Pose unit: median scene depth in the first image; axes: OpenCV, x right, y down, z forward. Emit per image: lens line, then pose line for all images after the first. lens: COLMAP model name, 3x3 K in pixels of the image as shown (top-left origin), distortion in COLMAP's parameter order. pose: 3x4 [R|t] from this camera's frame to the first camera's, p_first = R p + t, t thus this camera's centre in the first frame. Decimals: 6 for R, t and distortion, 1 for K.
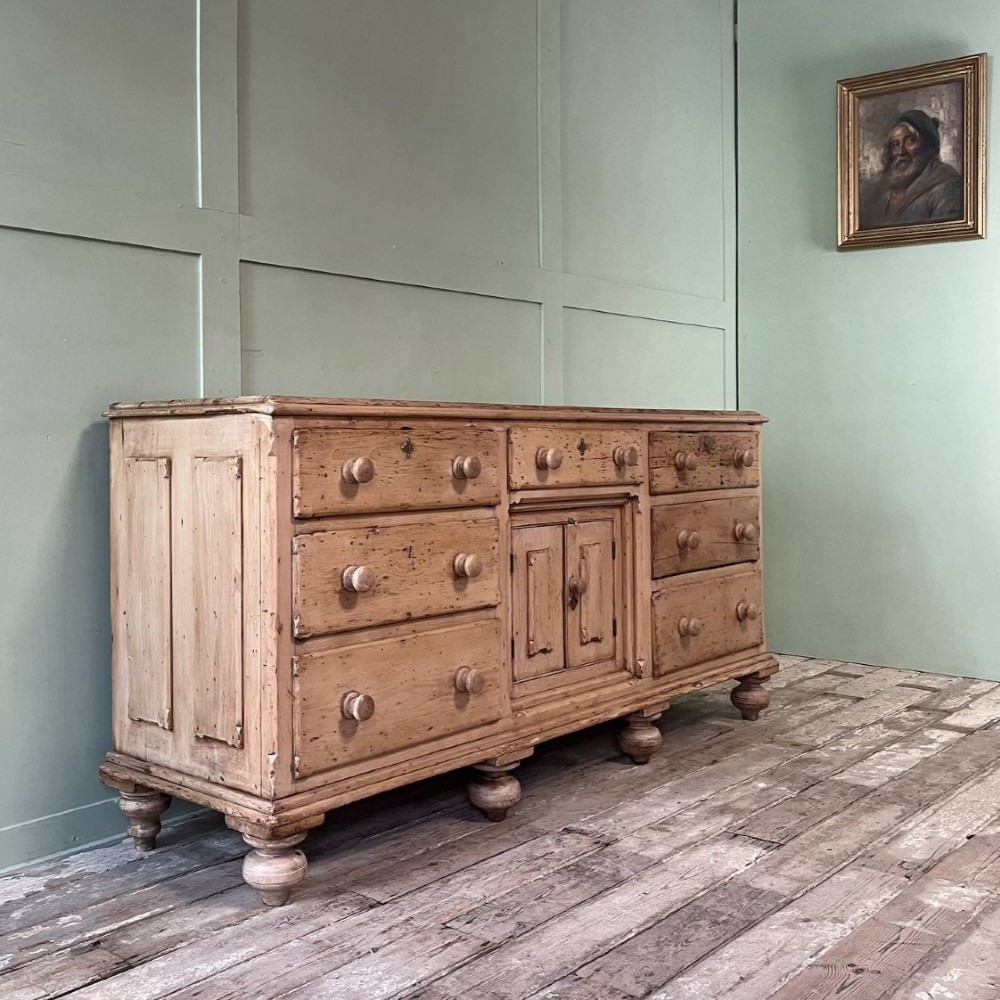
lens RADIAL K [[1162.9, 0, 469.6], [0, 1162.9, 419.8], [0, 0, 1]] dist [0.023231, 0.000000]
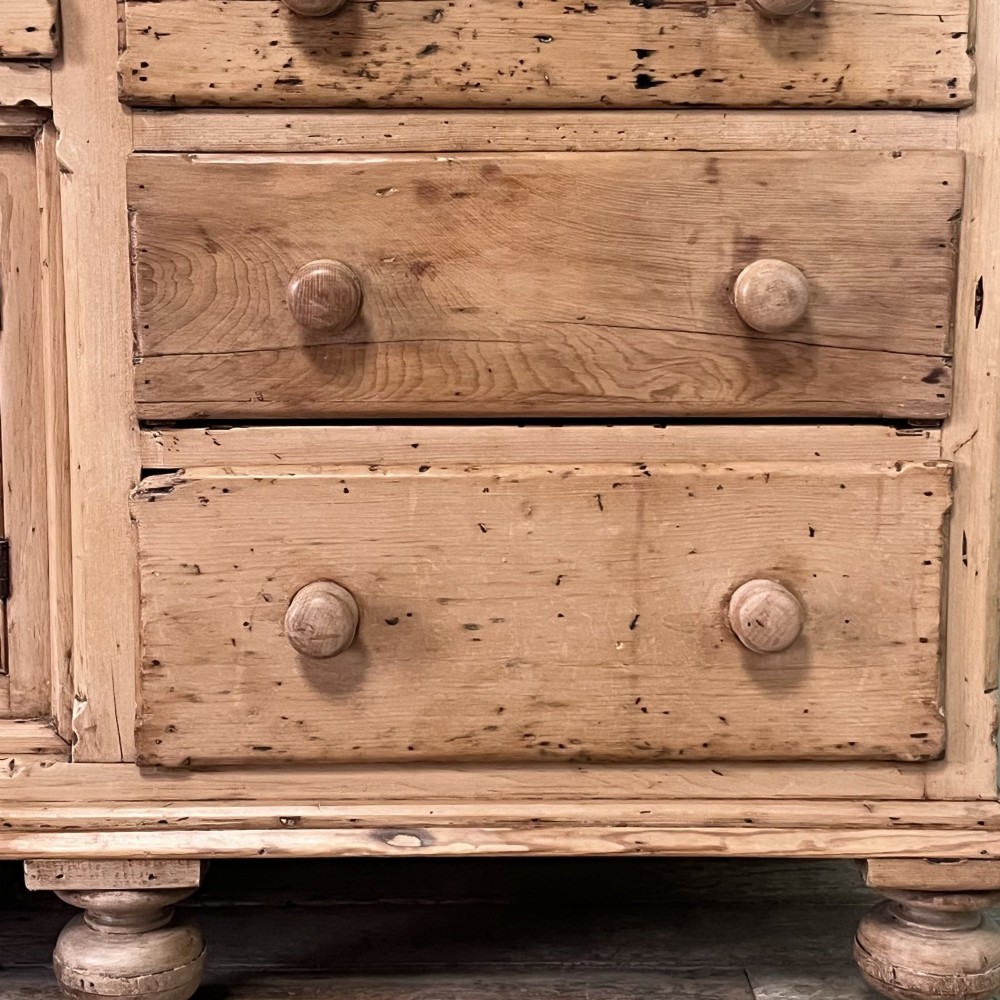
lens RADIAL K [[2105.7, 0, 518.5], [0, 2105.7, 517.7], [0, 0, 1]] dist [0.085387, 0.000000]
pose [[0.678376, 0.155684, -0.718031, 0.710436], [-0.000962, 0.977480, 0.211028, 0.067195], [0.734715, -0.142465, 0.663248, 0.909335]]
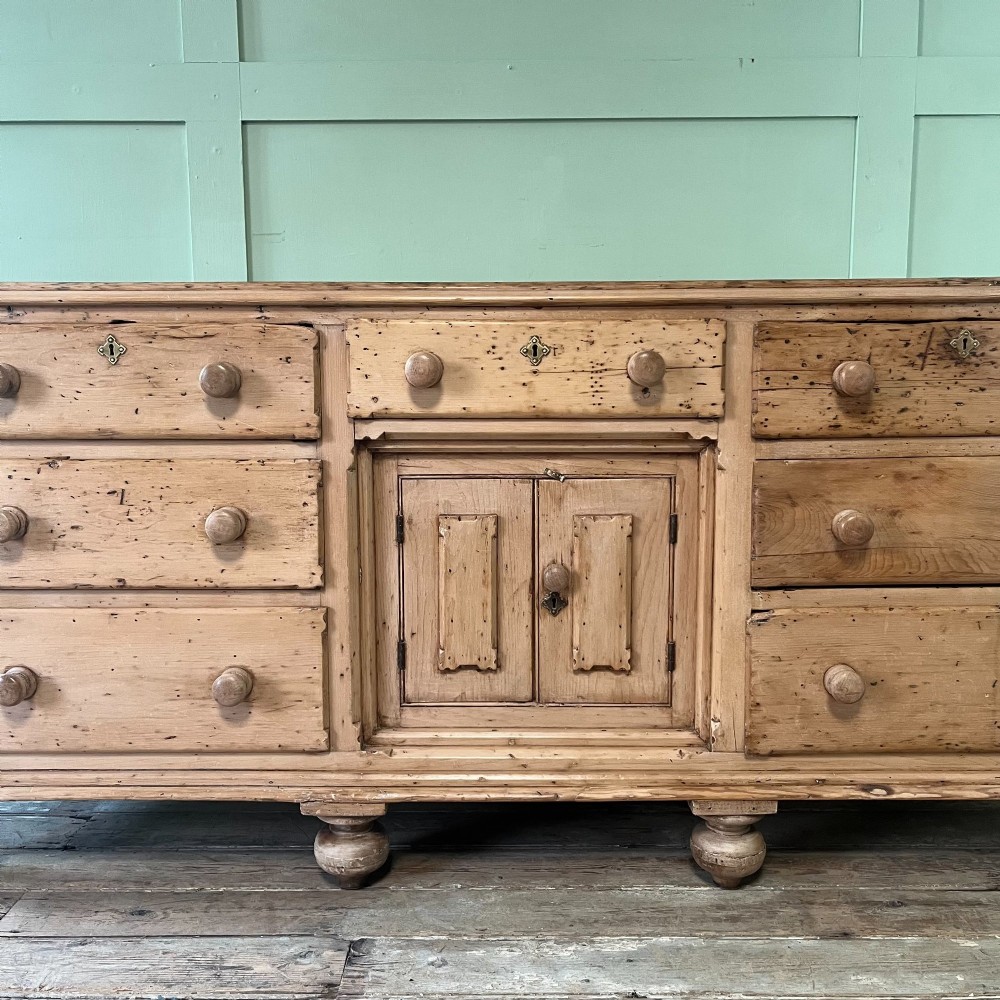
lens RADIAL K [[1026.8, 0, 504.4], [0, 1026.8, 502.6], [0, 0, 1]] dist [0.028159, 0.000000]
pose [[0.650674, 0.103197, -0.752312, 0.556147], [0.014834, 0.988806, 0.148467, 0.025005], [0.759212, -0.107764, 0.641860, 0.734447]]
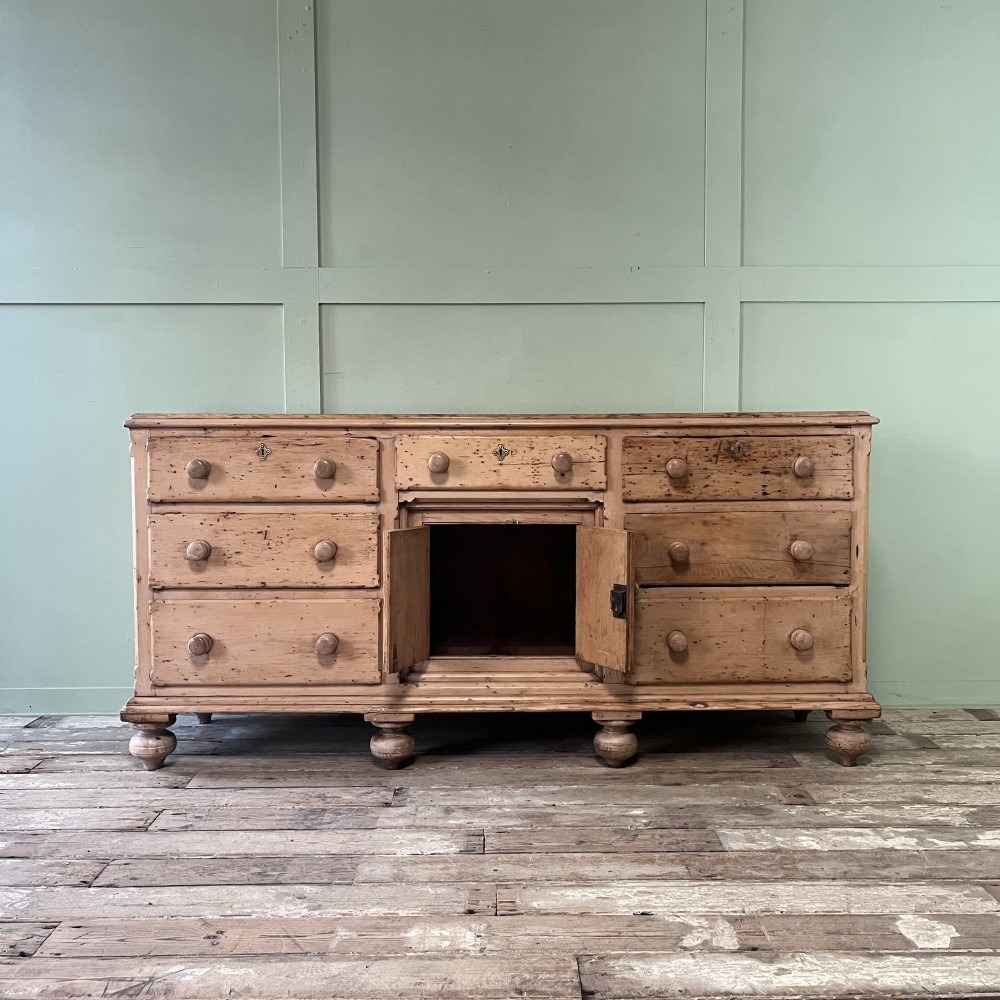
lens RADIAL K [[1026.8, 0, 504.0], [0, 1026.8, 494.2], [0, 0, 1]] dist [0.028159, 0.000000]
pose [[0.663490, 0.049175, -0.746567, 0.908199], [0.012892, 0.996938, 0.077124, -0.012364], [0.748074, -0.060796, 0.660825, 0.437589]]
